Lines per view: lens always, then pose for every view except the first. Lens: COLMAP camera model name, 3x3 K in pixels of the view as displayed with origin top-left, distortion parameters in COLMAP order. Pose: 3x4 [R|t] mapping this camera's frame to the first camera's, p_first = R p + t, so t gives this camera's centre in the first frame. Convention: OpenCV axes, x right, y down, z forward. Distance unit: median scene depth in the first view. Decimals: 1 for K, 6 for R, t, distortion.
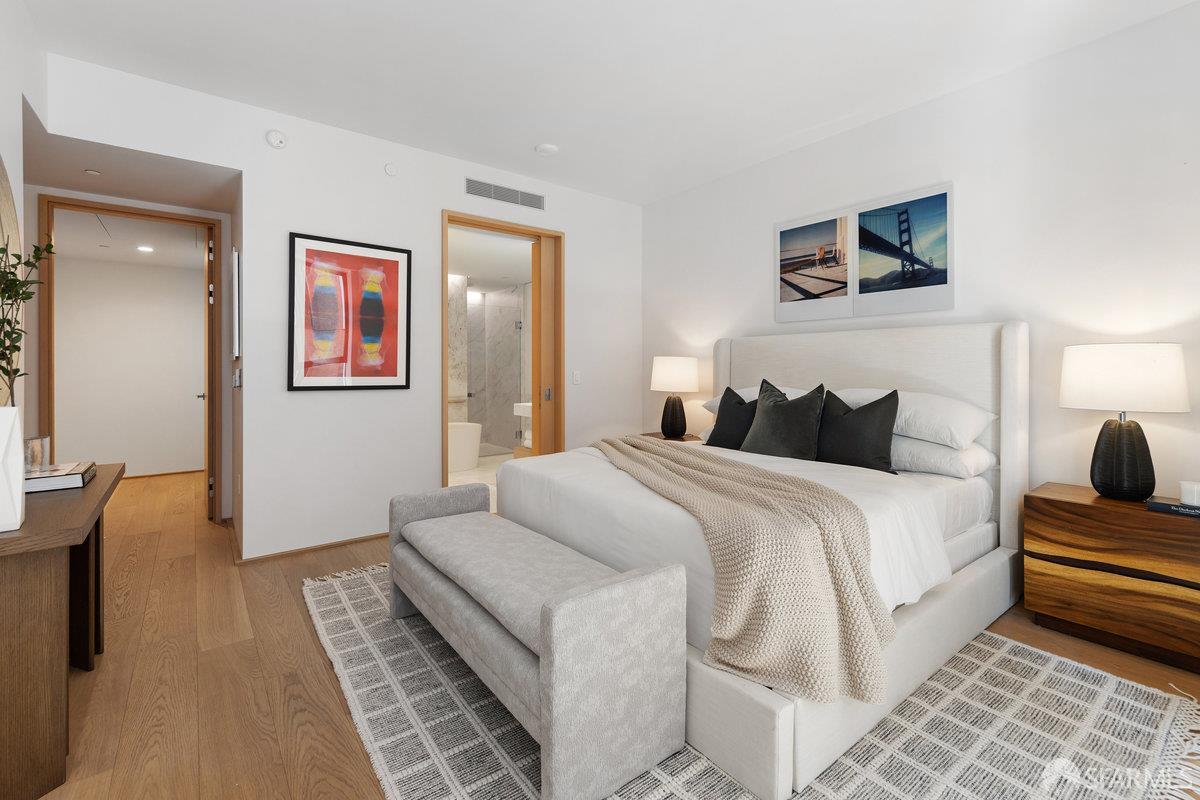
lens RADIAL K [[527.0, 0, 601.3], [0, 527.0, 367.3], [0, 0, 1]] dist [0.000632, -0.000017]
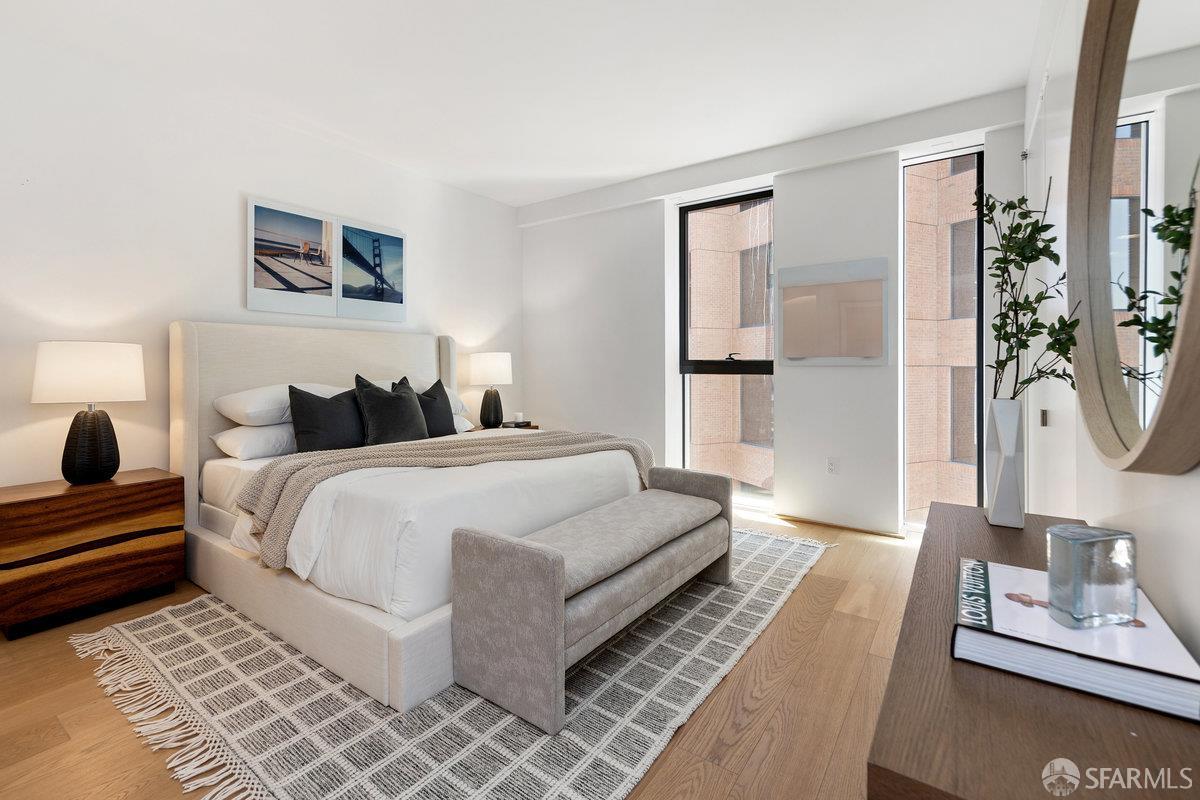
lens RADIAL K [[527.0, 0, 590.0], [0, 527.0, 368.4], [0, 0, 1]] dist [0.000632, -0.000017]
pose [[-0.283695, -0.009876, 0.958864, -0.801079], [-0.008179, 0.999936, 0.007879, -0.000280], [-0.958880, -0.005607, -0.283758, 0.876823]]
